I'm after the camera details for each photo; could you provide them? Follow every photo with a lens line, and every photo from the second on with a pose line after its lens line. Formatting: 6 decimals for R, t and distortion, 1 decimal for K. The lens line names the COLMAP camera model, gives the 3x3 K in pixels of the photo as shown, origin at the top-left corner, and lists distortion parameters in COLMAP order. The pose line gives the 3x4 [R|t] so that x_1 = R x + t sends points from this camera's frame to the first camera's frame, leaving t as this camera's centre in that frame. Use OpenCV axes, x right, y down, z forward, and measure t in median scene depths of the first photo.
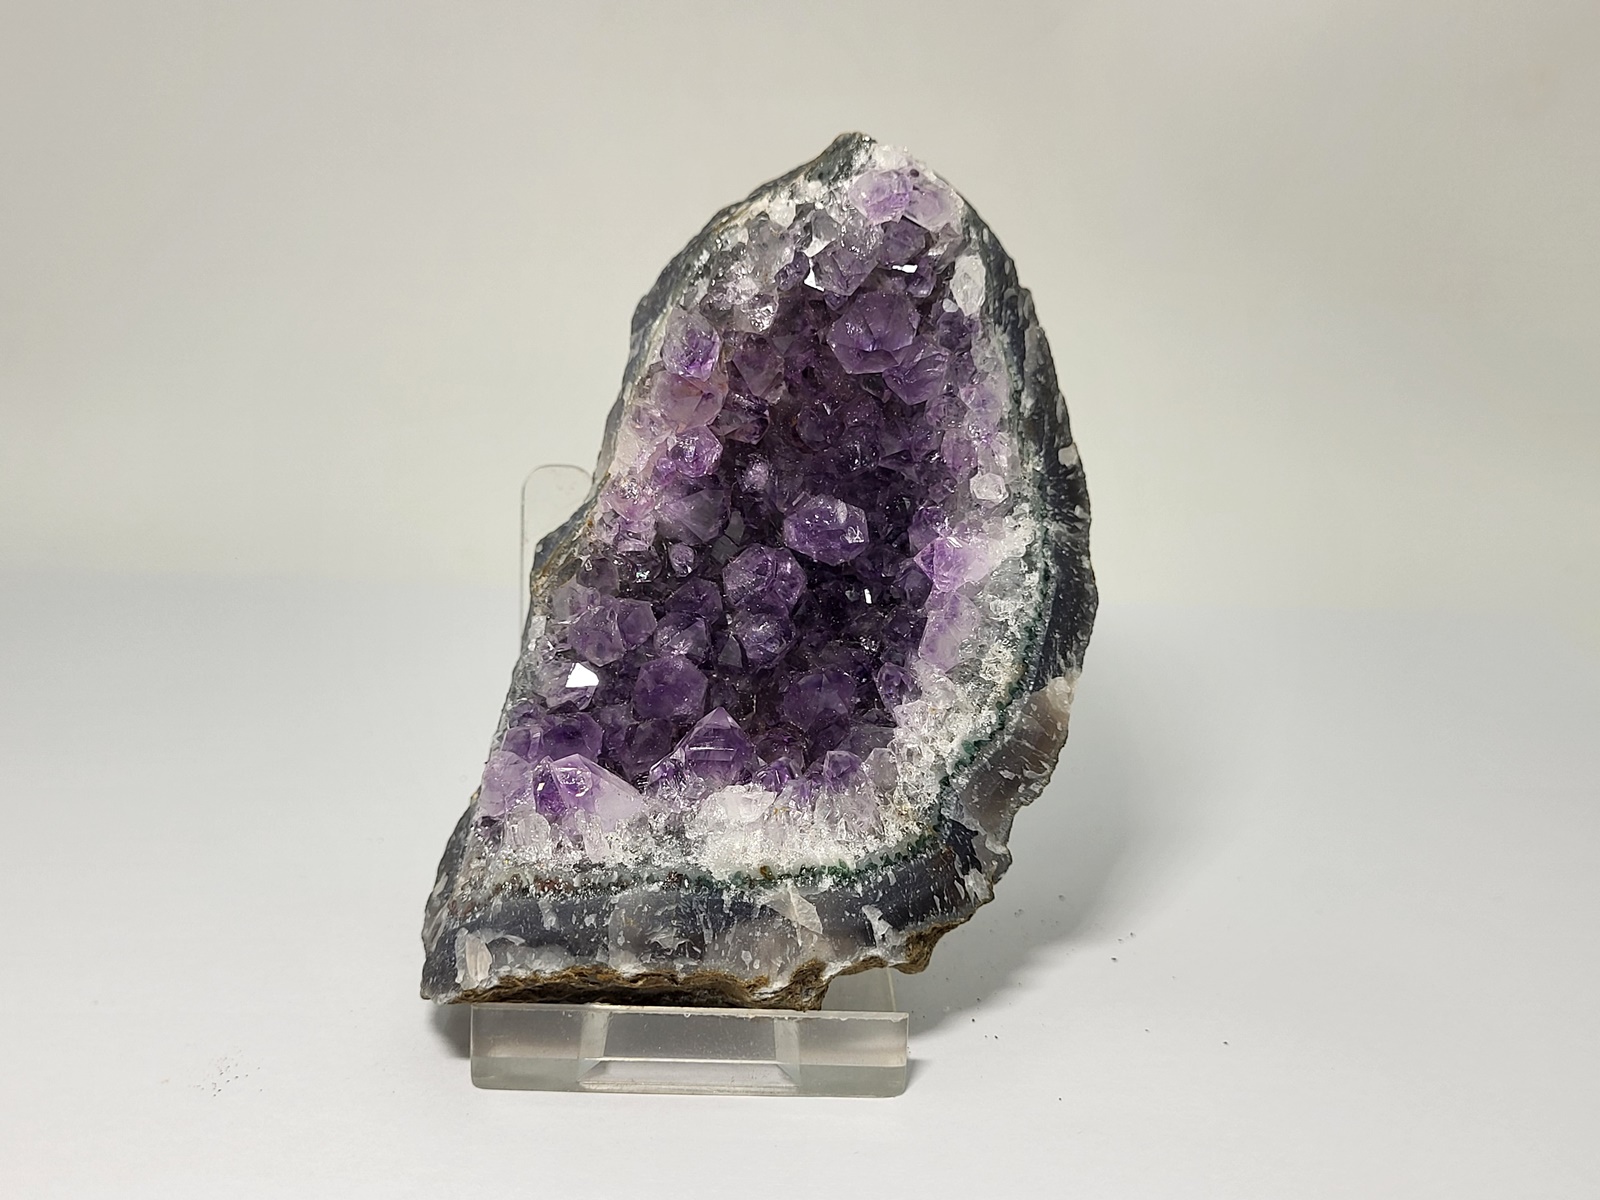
lens RADIAL K [[1226.7, 0, 799.0], [0, 1226.7, 598.1], [0, 0, 1]] dist [0.072677, 0.000772]
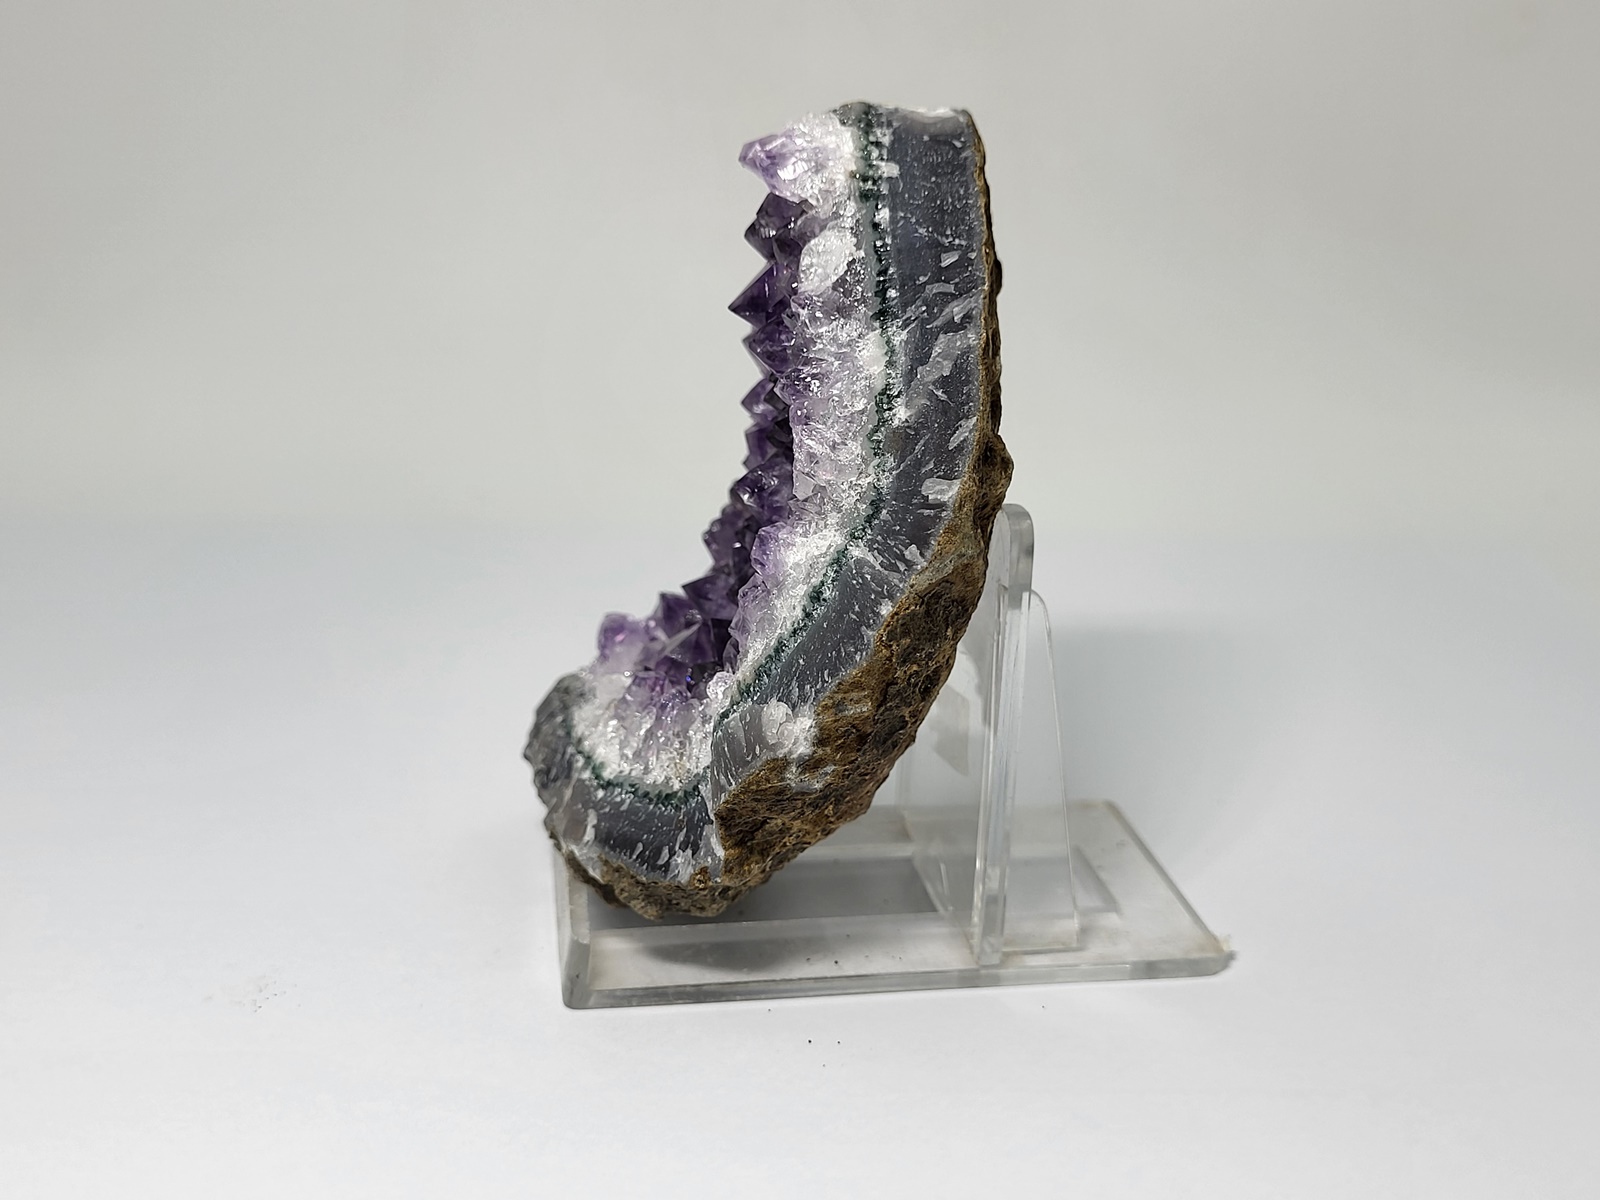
lens RADIAL K [[1226.7, 0, 800.0], [0, 1226.7, 601.3], [0, 0, 1]] dist [0.072677, 0.000772]
pose [[0.465833, 0.348699, -0.813270, 0.911342], [-0.358989, 0.914522, 0.186487, -0.173749], [0.808781, 0.205083, 0.551194, 0.499849]]
